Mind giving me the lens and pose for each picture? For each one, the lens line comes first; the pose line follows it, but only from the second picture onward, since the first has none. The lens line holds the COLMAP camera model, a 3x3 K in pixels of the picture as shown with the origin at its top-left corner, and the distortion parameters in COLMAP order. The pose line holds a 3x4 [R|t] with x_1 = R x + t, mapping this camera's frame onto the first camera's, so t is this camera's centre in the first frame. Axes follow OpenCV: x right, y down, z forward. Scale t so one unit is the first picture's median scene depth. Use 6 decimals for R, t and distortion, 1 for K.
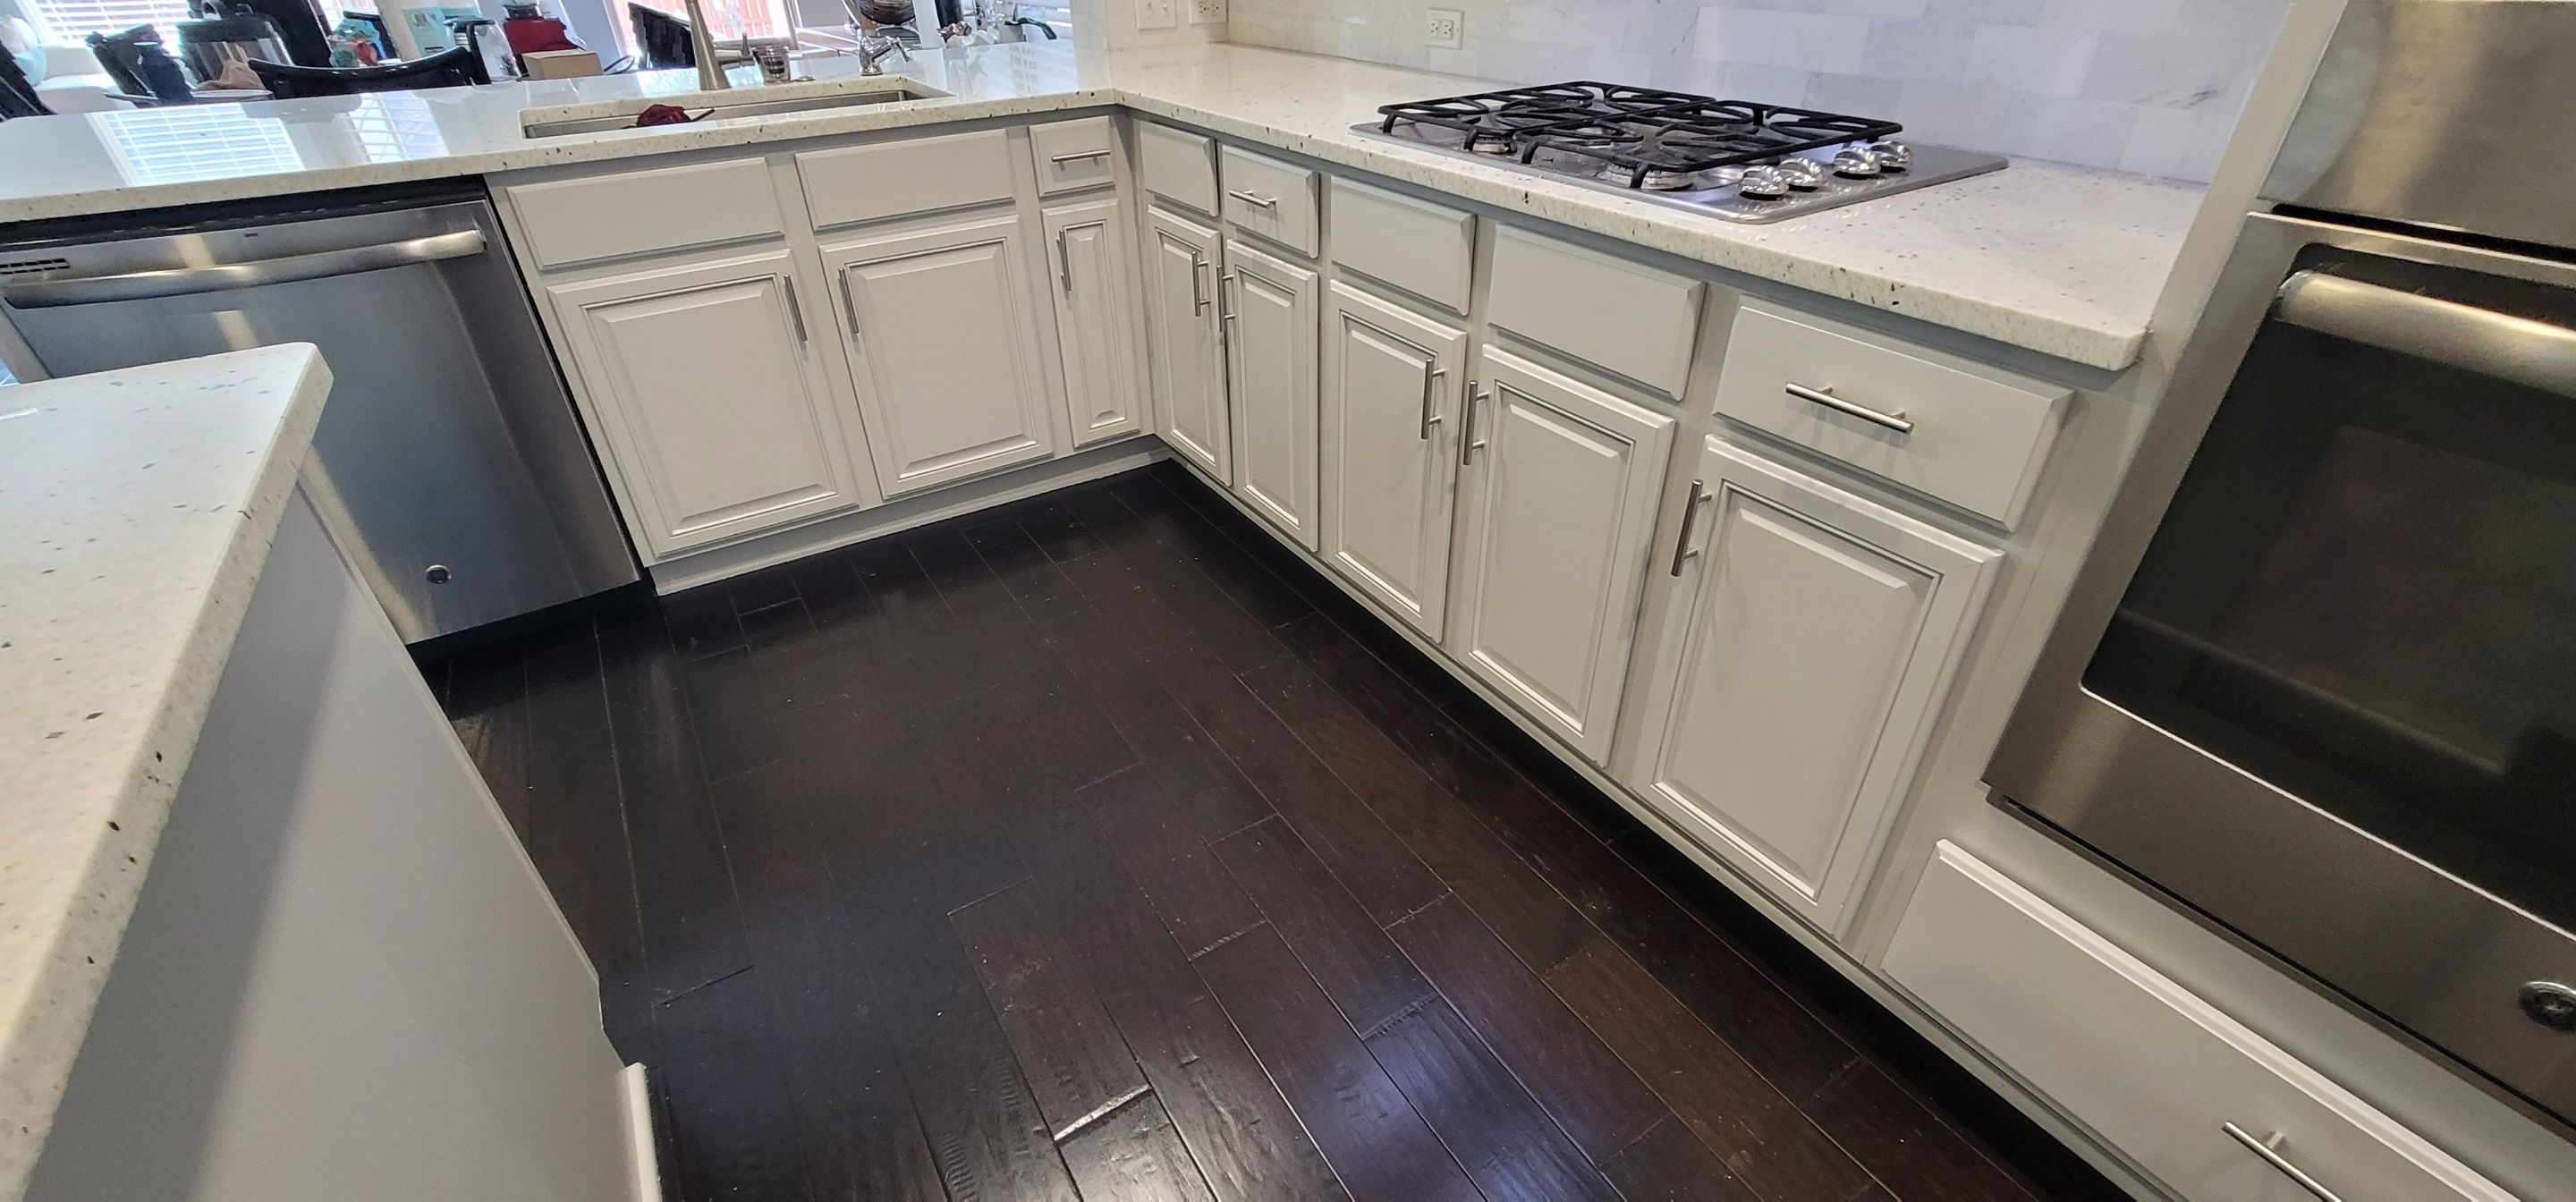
lens RADIAL K [[1049.6, 0, 1266.7], [0, 1049.6, 604.2], [0, 0, 1]] dist [-0.000392, -0.000464]
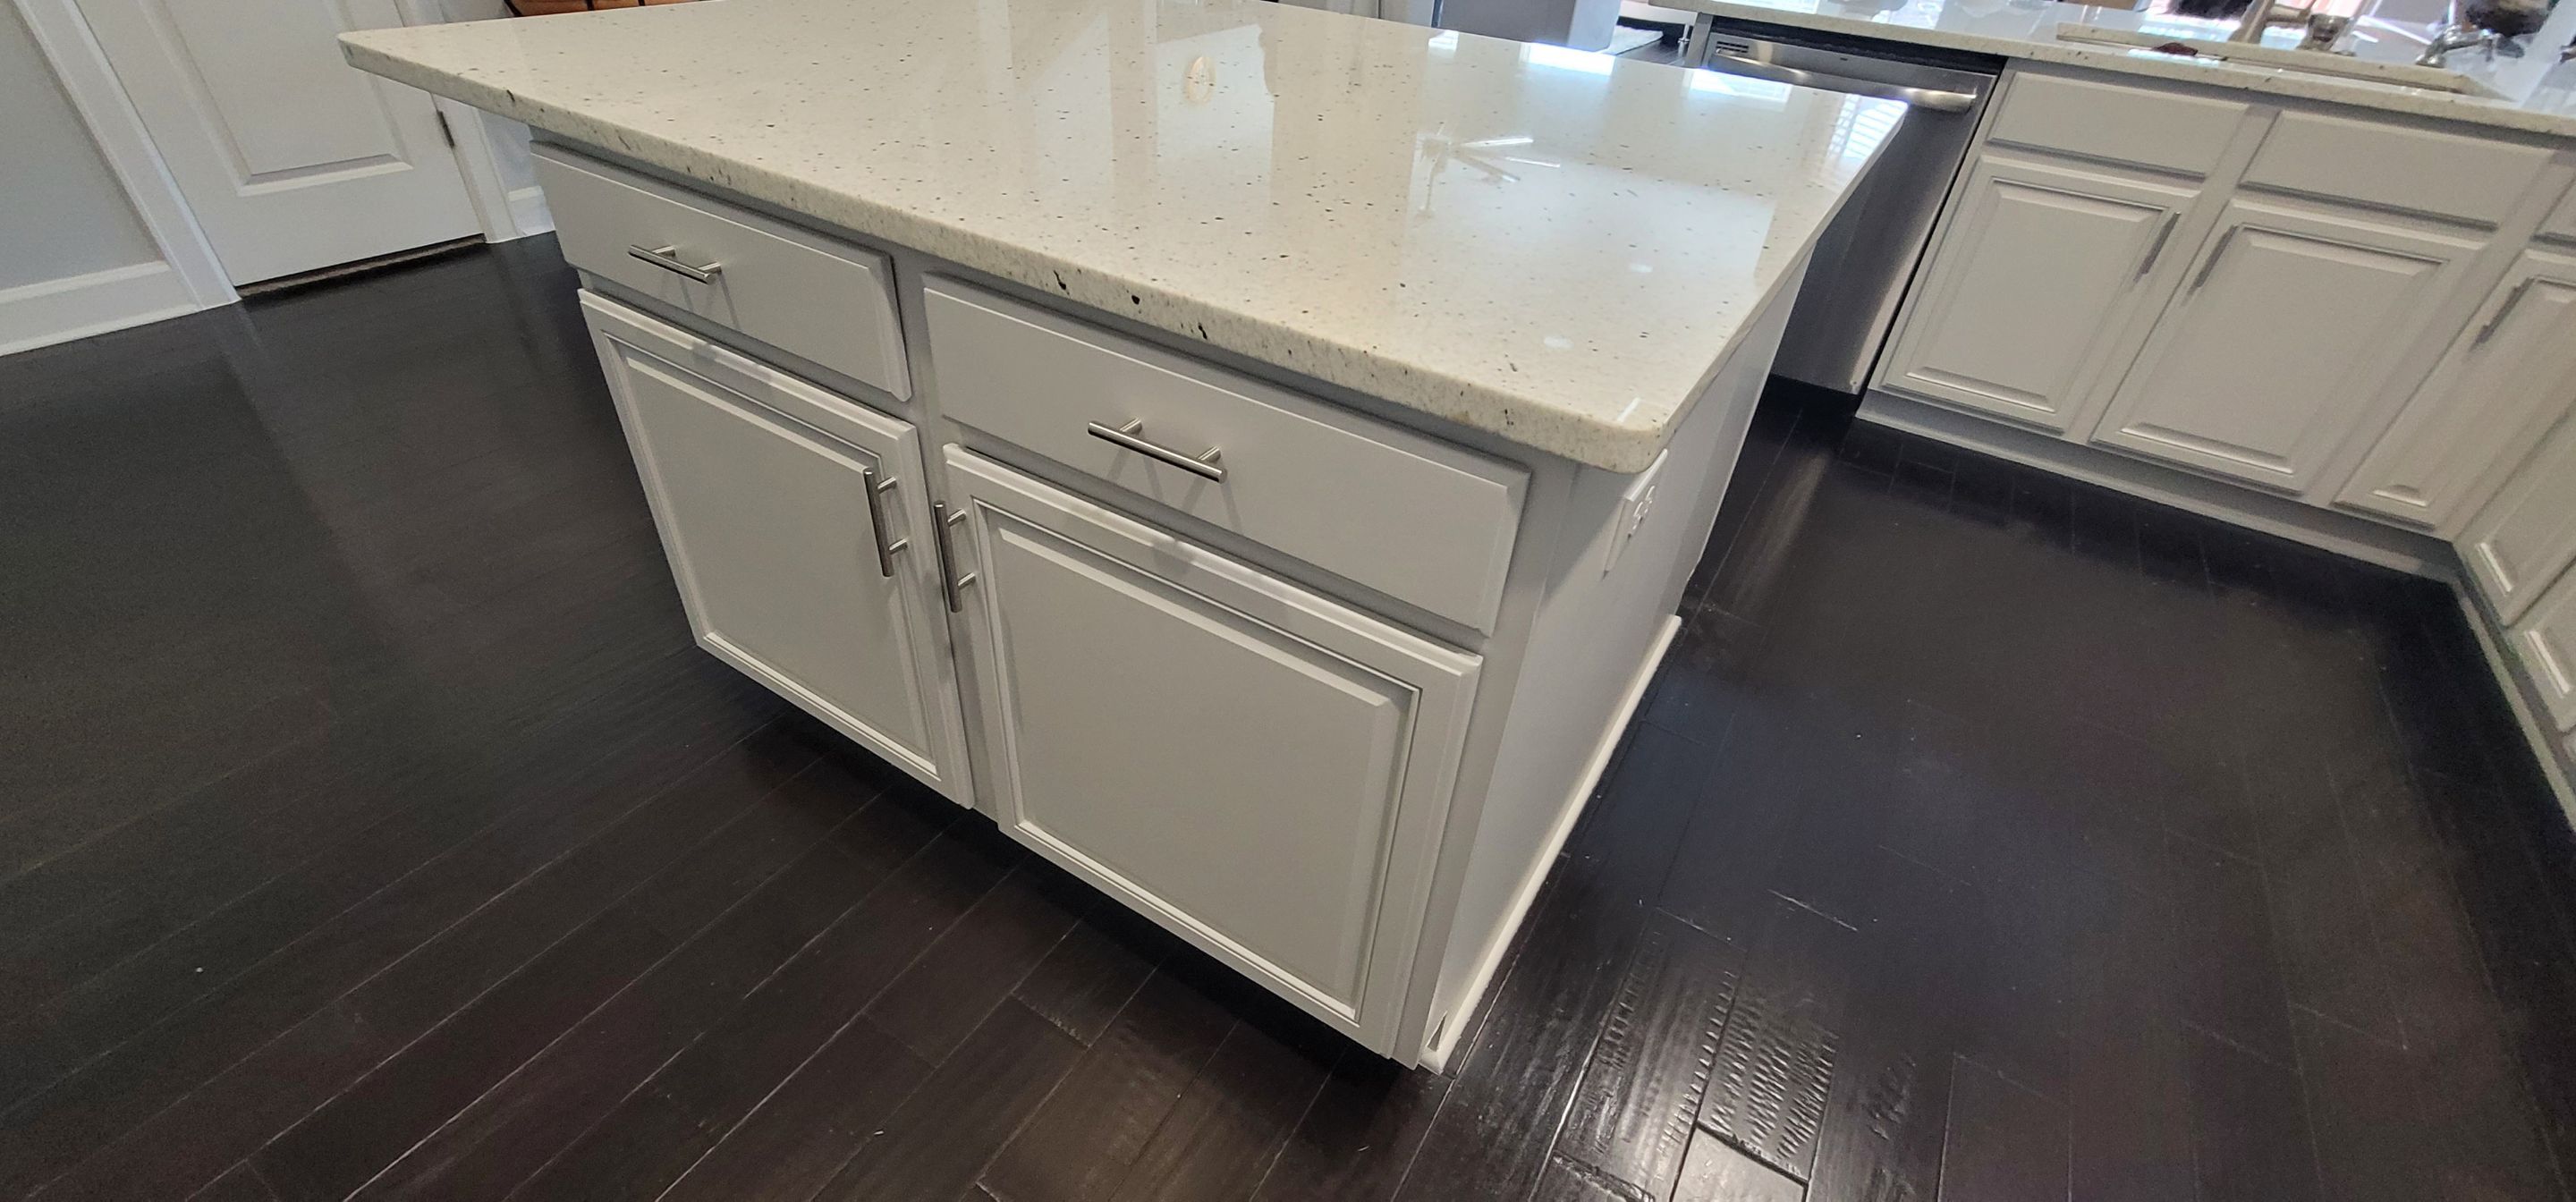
lens RADIAL K [[1049.6, 0, 1287.8], [0, 1049.6, 600.3], [0, 0, 1]] dist [-0.000392, -0.000464]
pose [[0.439963, 0.577797, -0.687447, 0.104356], [-0.555100, 0.776731, 0.297579, 0.168738], [0.705902, 0.250678, 0.662467, -0.243156]]
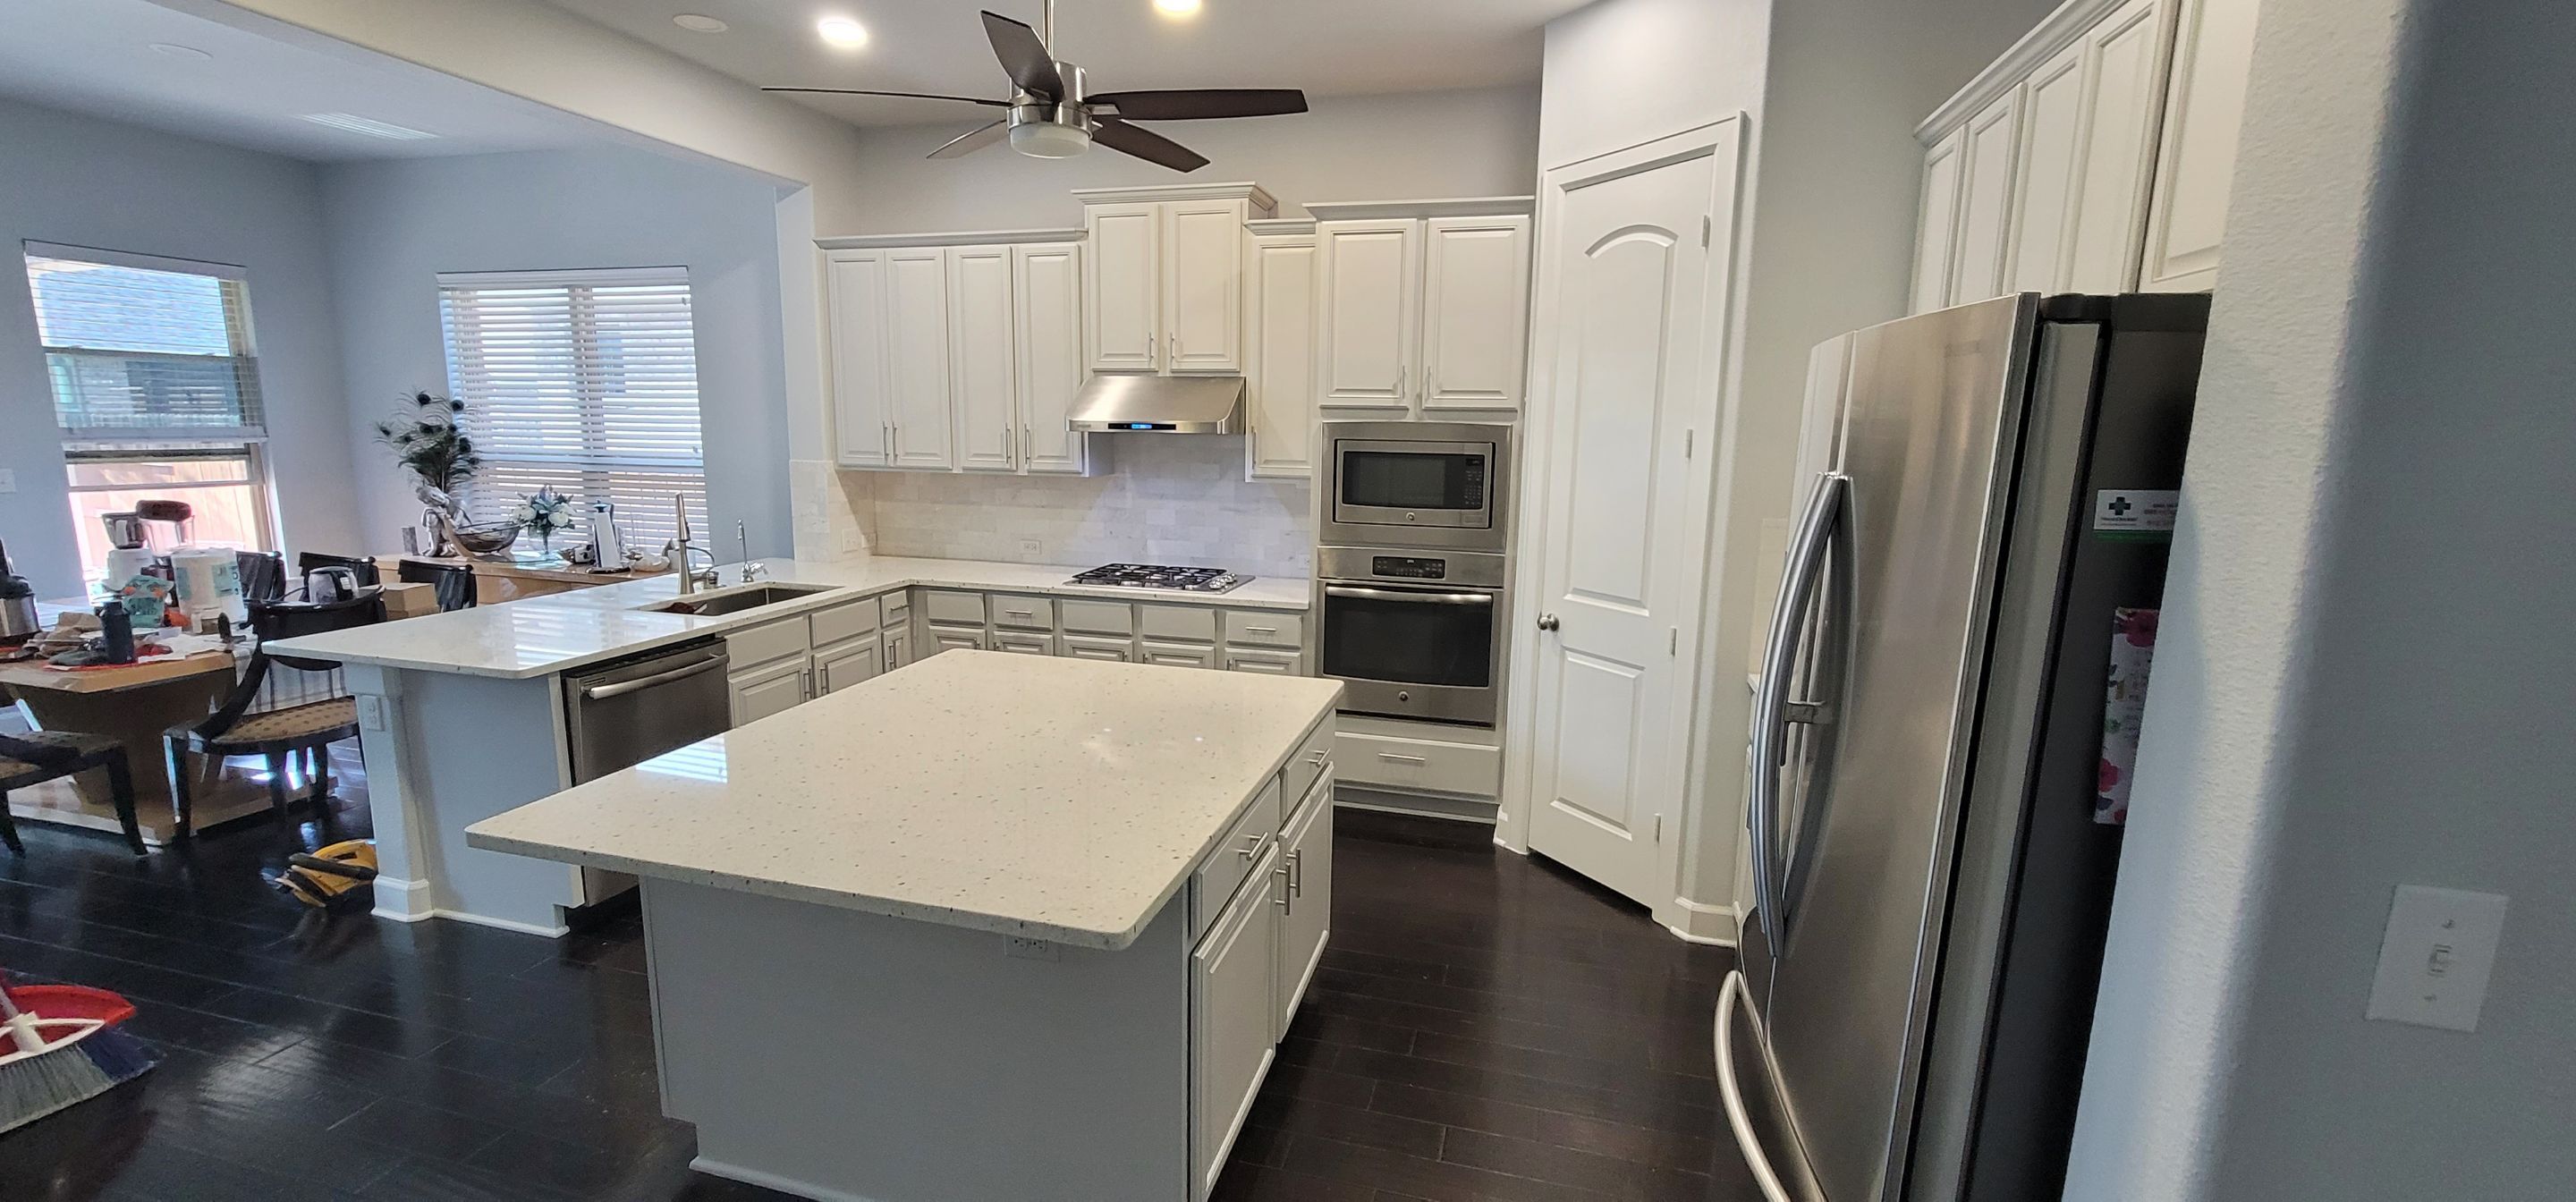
lens RADIAL K [[1049.6, 0, 1274.2], [0, 1049.6, 603.3], [0, 0, 1]] dist [-0.000392, -0.000464]
pose [[0.734677, -0.083923, 0.673206, -1.068187], [0.346560, 0.899501, -0.266072, 0.410048], [-0.583220, 0.428784, 0.689927, -0.948663]]
